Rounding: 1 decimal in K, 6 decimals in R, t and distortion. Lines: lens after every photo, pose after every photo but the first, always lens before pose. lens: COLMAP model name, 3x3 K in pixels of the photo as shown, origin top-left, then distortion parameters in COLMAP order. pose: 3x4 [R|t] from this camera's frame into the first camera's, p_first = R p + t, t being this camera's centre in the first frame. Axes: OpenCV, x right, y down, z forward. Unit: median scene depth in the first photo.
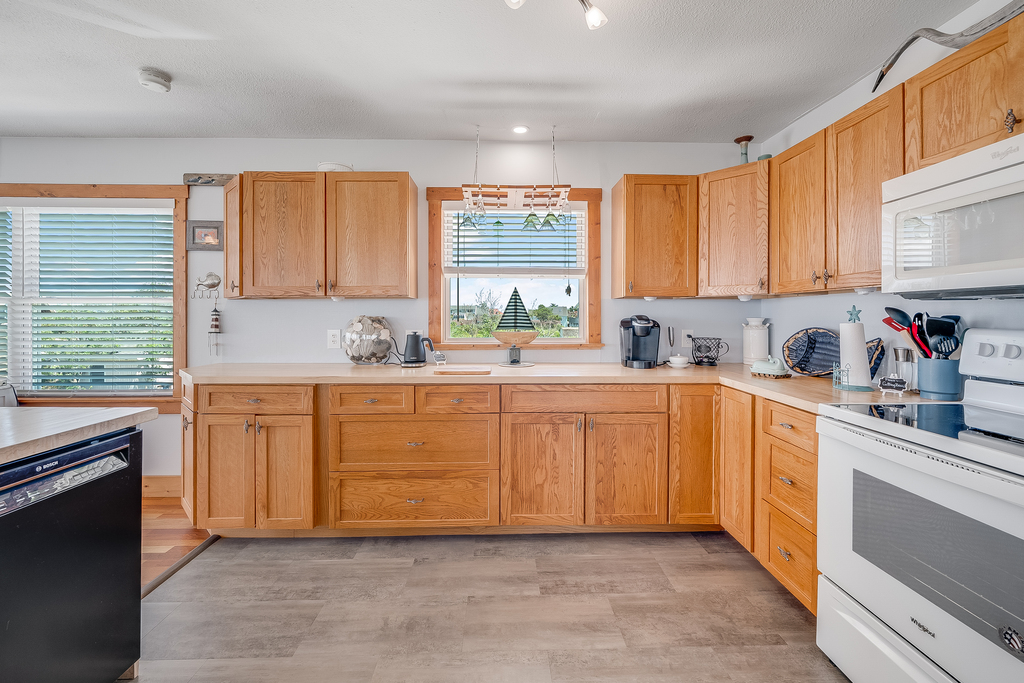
lens RADIAL K [[413.1, 0, 515.3], [0, 413.1, 319.6], [0, 0, 1]] dist [-0.003734, -0.000560]
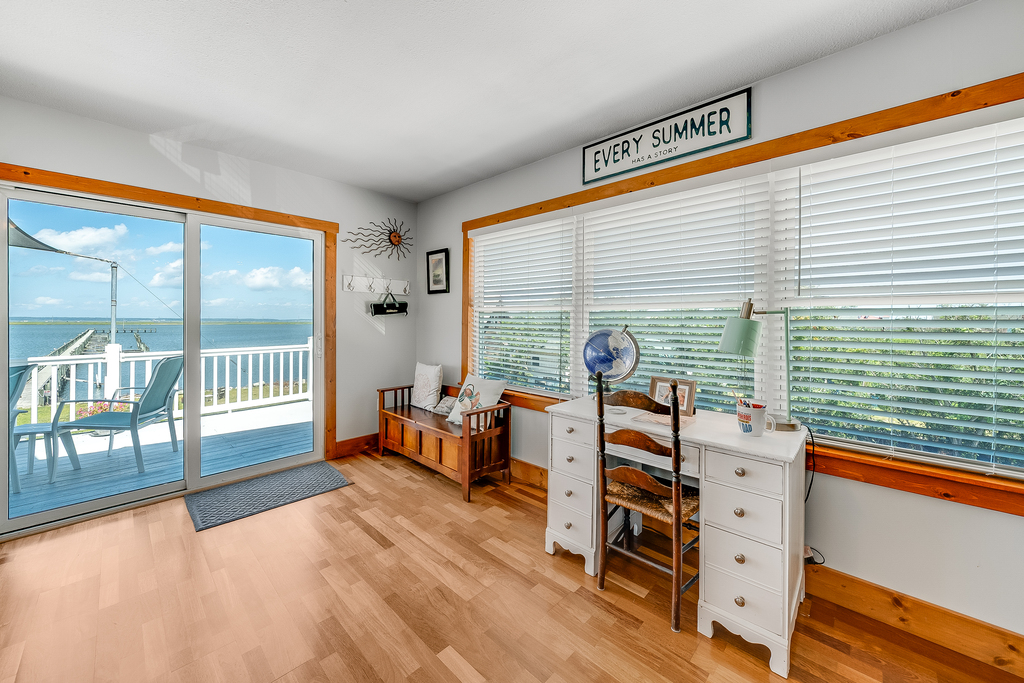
lens RADIAL K [[382.6, 0, 502.7], [0, 382.6, 320.0], [0, 0, 1]] dist [-0.012265, 0.001768]
pose [[0.703530, 0.000772, -0.710665, -1.157375], [-0.007908, 0.999946, -0.006742, -0.008672], [0.710621, 0.010363, 0.703498, 0.213102]]
